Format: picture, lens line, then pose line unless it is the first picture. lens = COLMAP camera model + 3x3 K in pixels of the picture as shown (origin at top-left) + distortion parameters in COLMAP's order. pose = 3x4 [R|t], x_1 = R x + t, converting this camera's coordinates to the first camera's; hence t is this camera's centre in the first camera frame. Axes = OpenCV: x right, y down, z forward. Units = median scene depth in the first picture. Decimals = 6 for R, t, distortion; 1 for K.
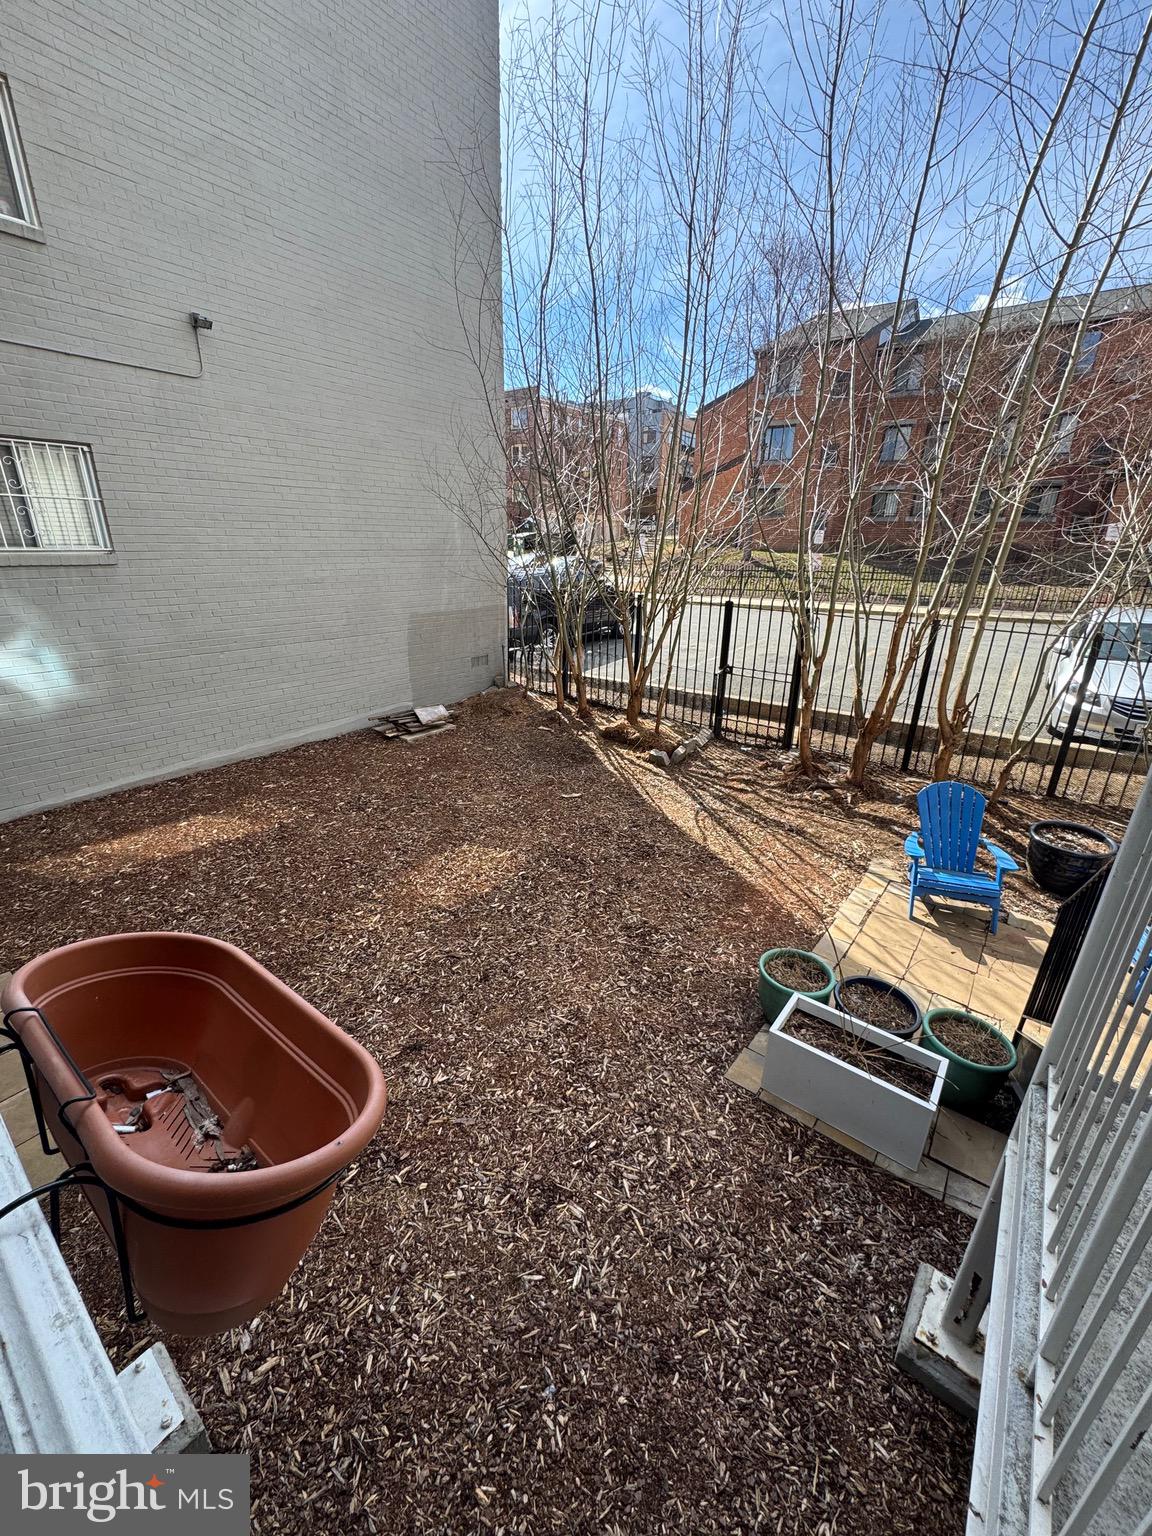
lens RADIAL K [[612.6, 0, 577.6], [0, 612.6, 765.3], [0, 0, 1]] dist [-0.004431, 0.001035]
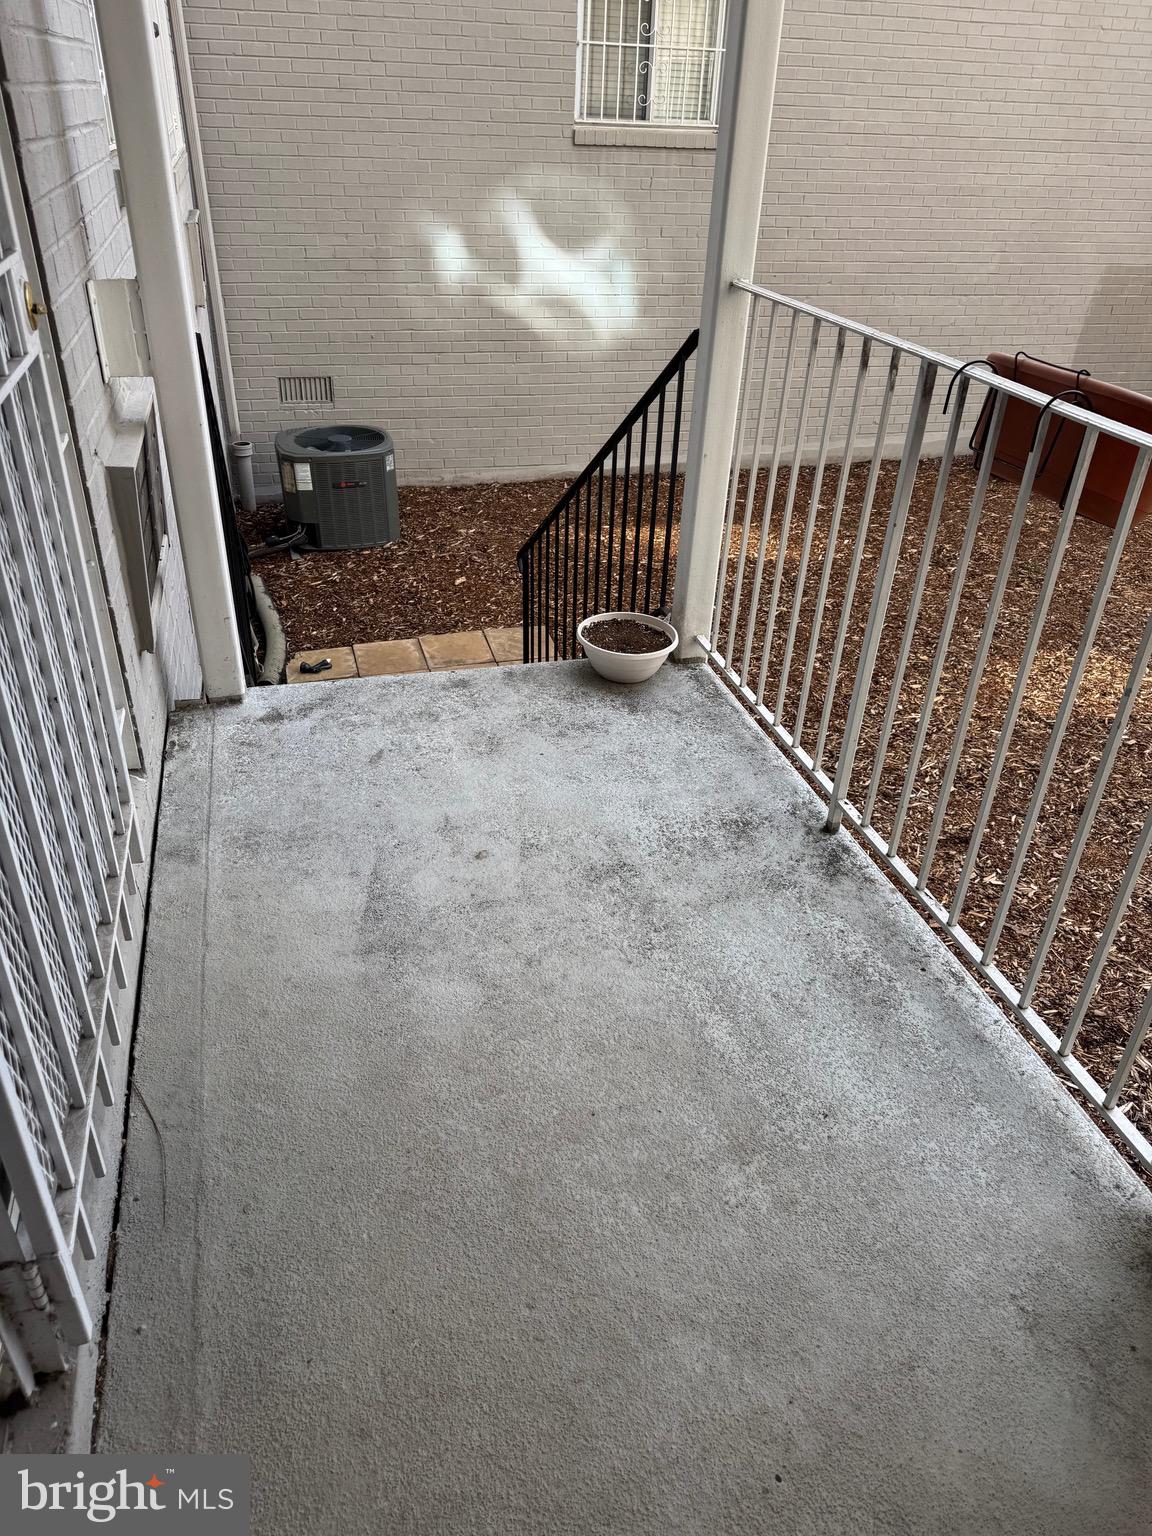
lens RADIAL K [[1082.9, 0, 571.4], [0, 1082.9, 770.0], [0, 0, 1]] dist [0.002677, -0.005477]
pose [[0.791656, 0.322537, -0.518894, 0.006765], [-0.226210, 0.943678, 0.241457, 0.088292], [0.567547, -0.073772, 0.820029, -0.191783]]
